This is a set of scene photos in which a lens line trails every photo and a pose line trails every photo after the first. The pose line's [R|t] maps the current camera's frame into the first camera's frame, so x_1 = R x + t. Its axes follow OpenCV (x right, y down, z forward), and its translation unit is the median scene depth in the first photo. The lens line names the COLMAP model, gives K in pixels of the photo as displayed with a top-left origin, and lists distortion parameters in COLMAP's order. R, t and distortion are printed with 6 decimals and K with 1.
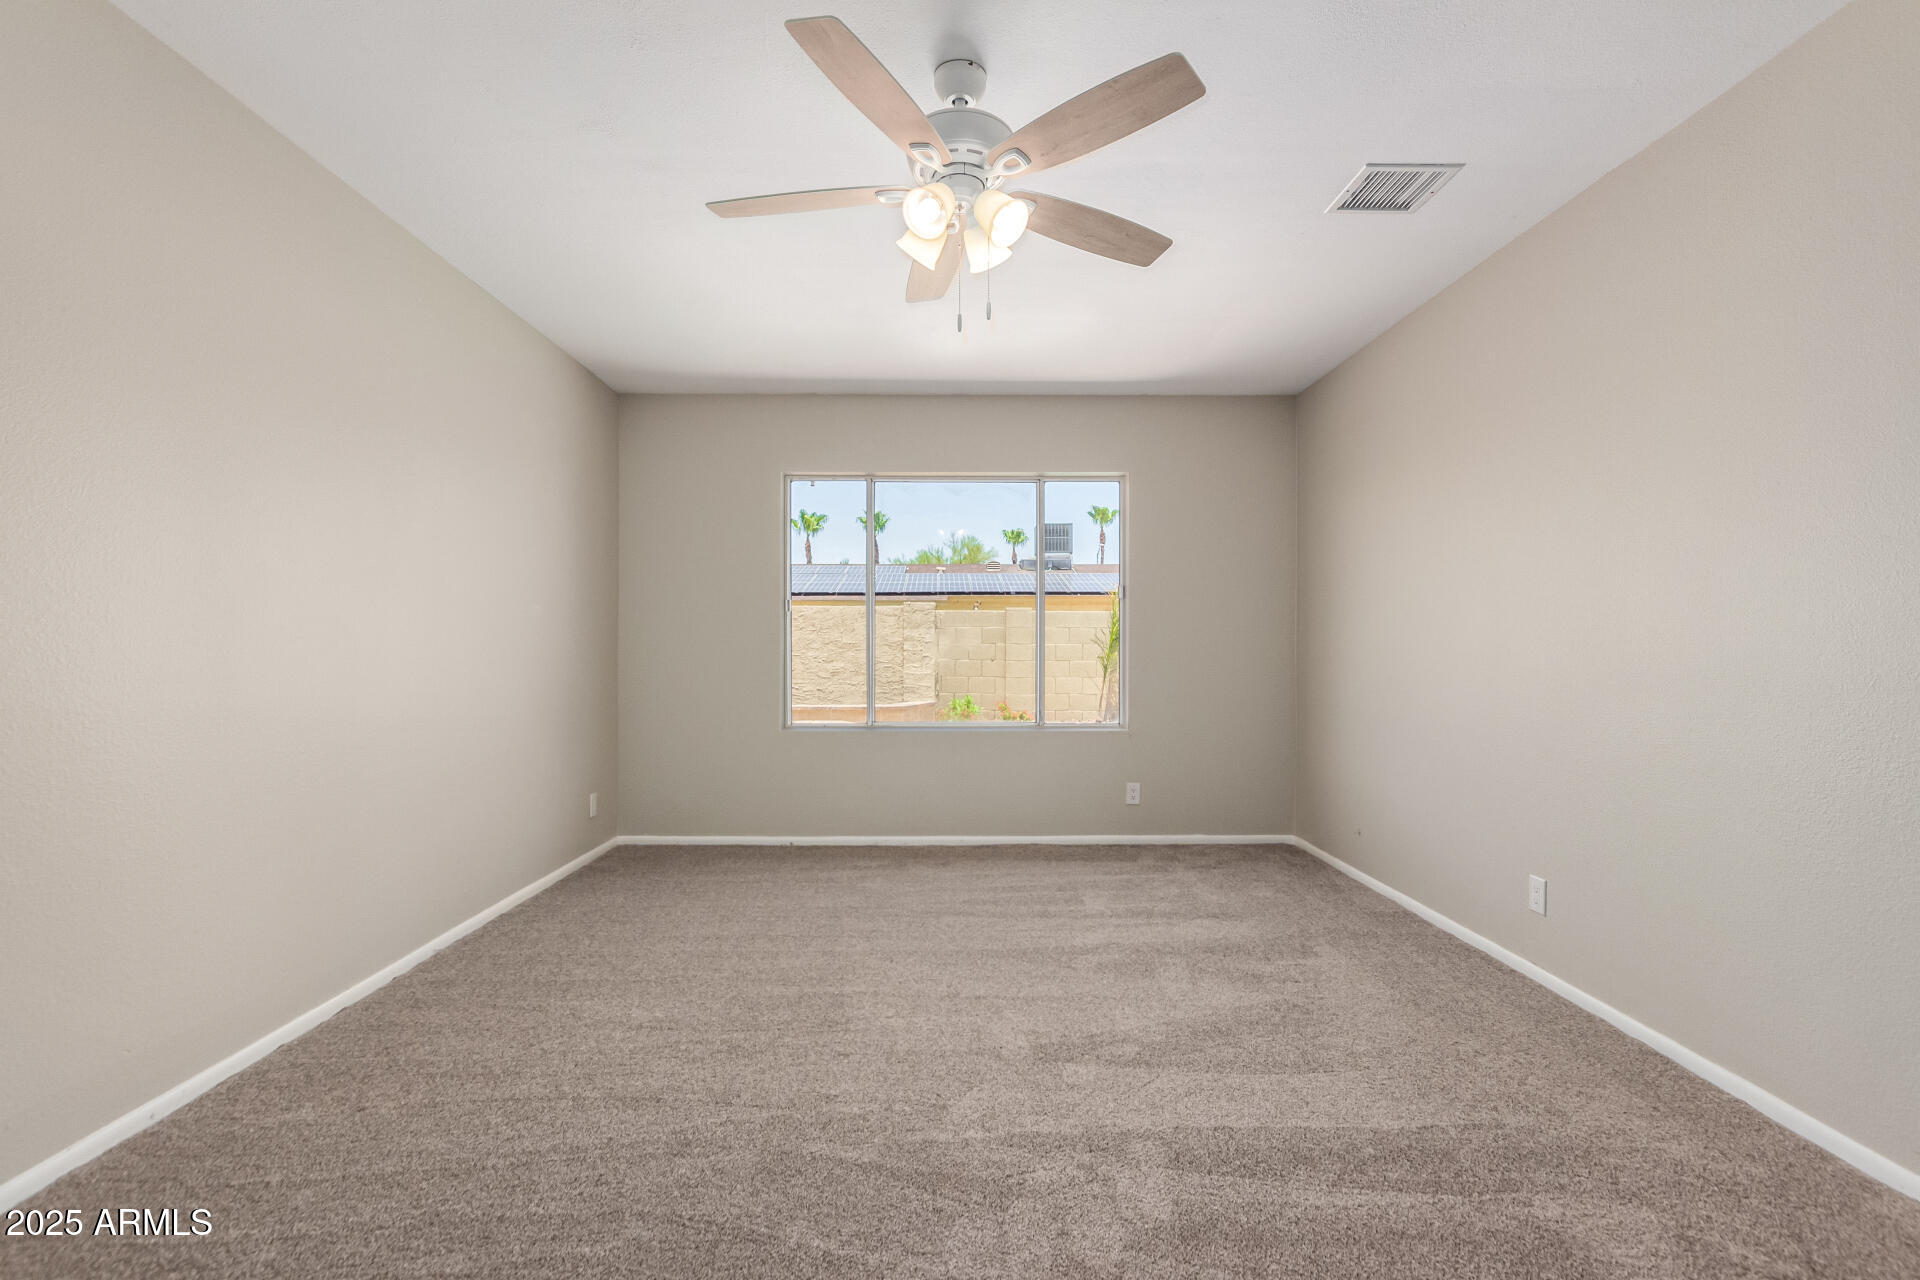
lens RADIAL K [[886.1, 0, 960.2], [0, 886.1, 646.4], [0, 0, 1]] dist [0.020266, -0.009501]
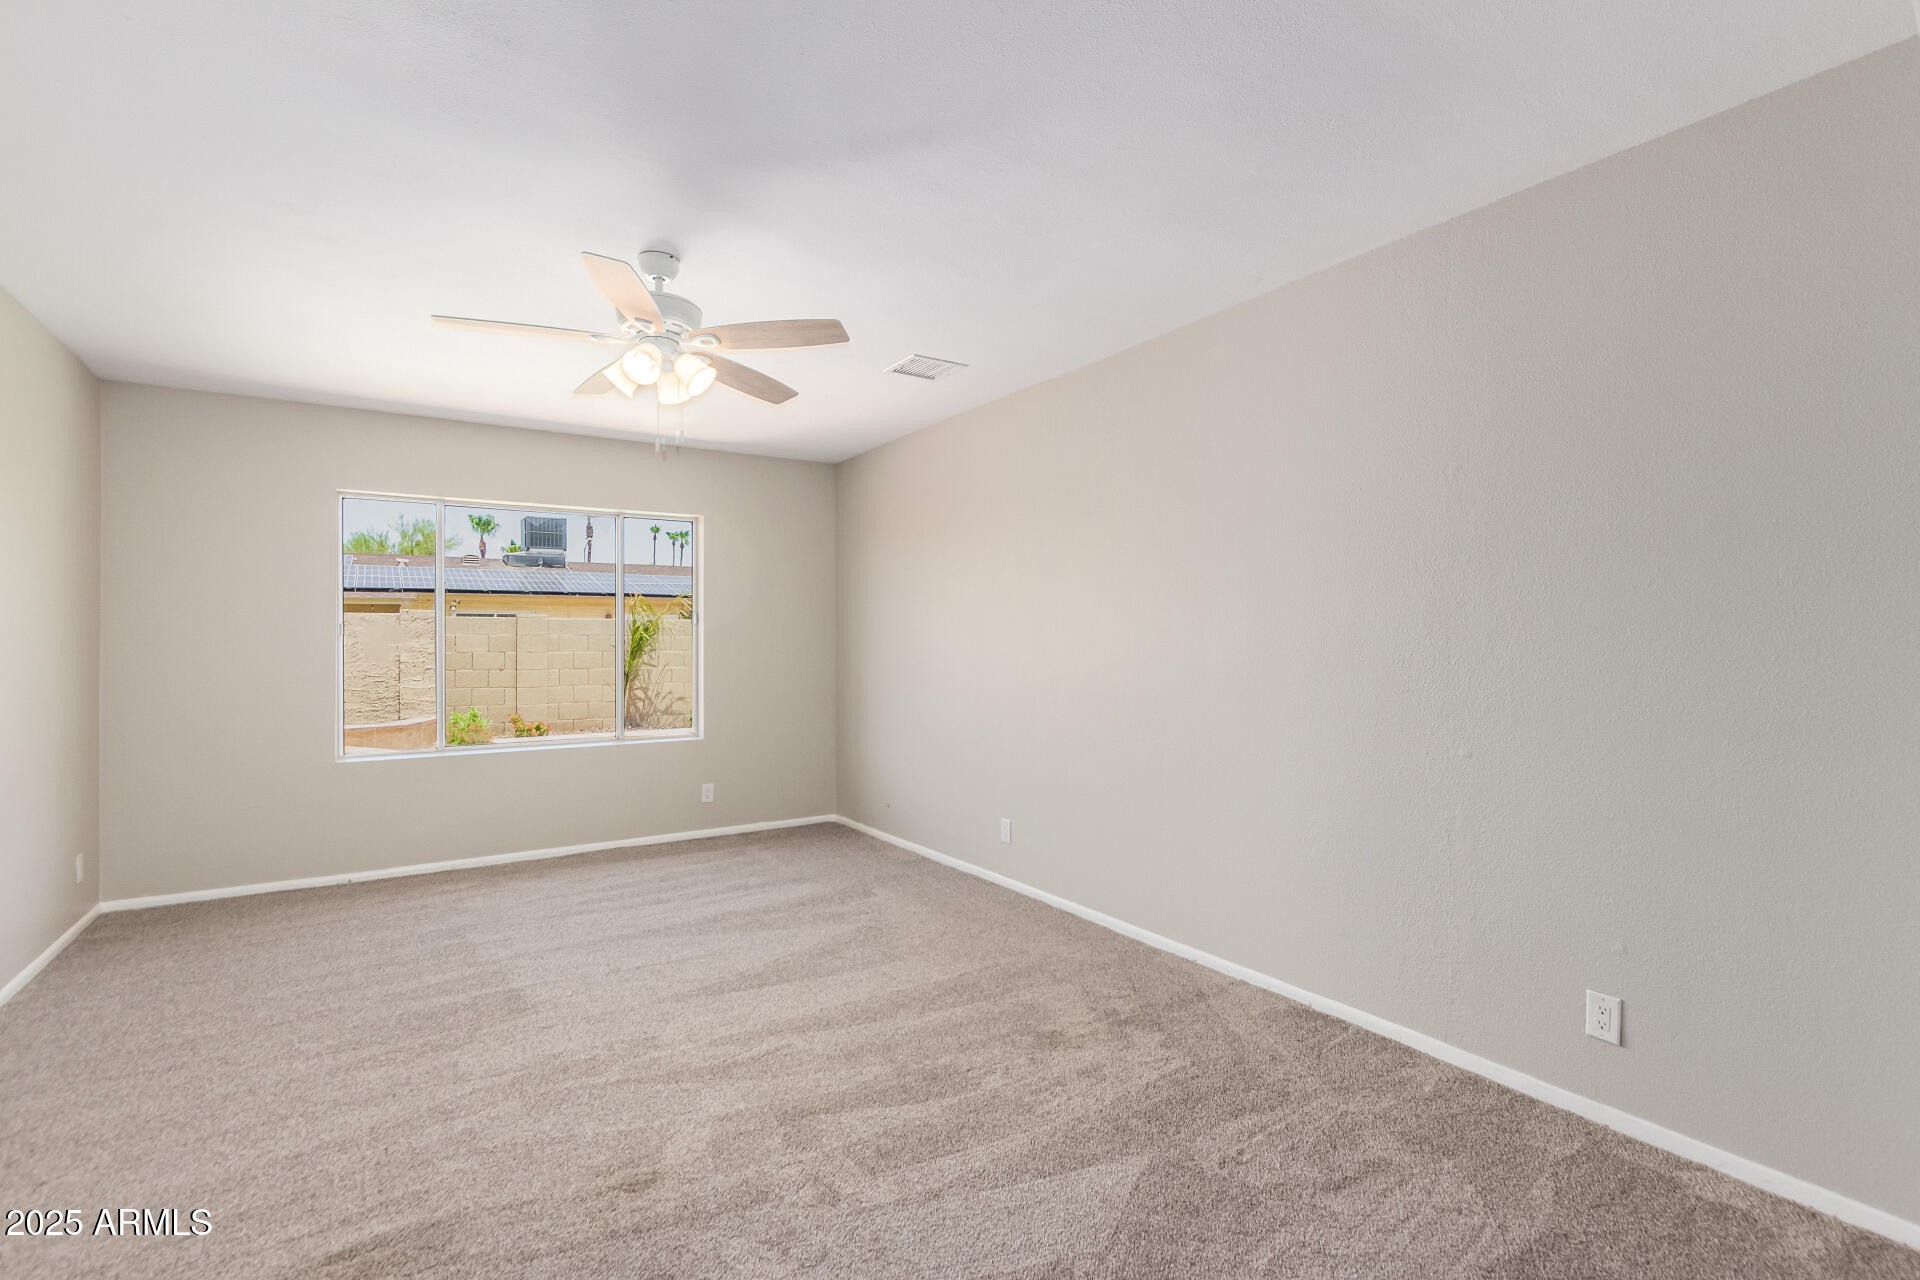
lens RADIAL K [[886.9, 0, 960.0], [0, 886.9, 640.0], [0, 0, 1]] dist [0.021104, -0.000164]
pose [[0.845718, -0.001666, 0.533627, -0.233681], [0.003765, 0.999989, -0.002845, -0.047964], [-0.533616, 0.004415, 0.845715, -0.254293]]
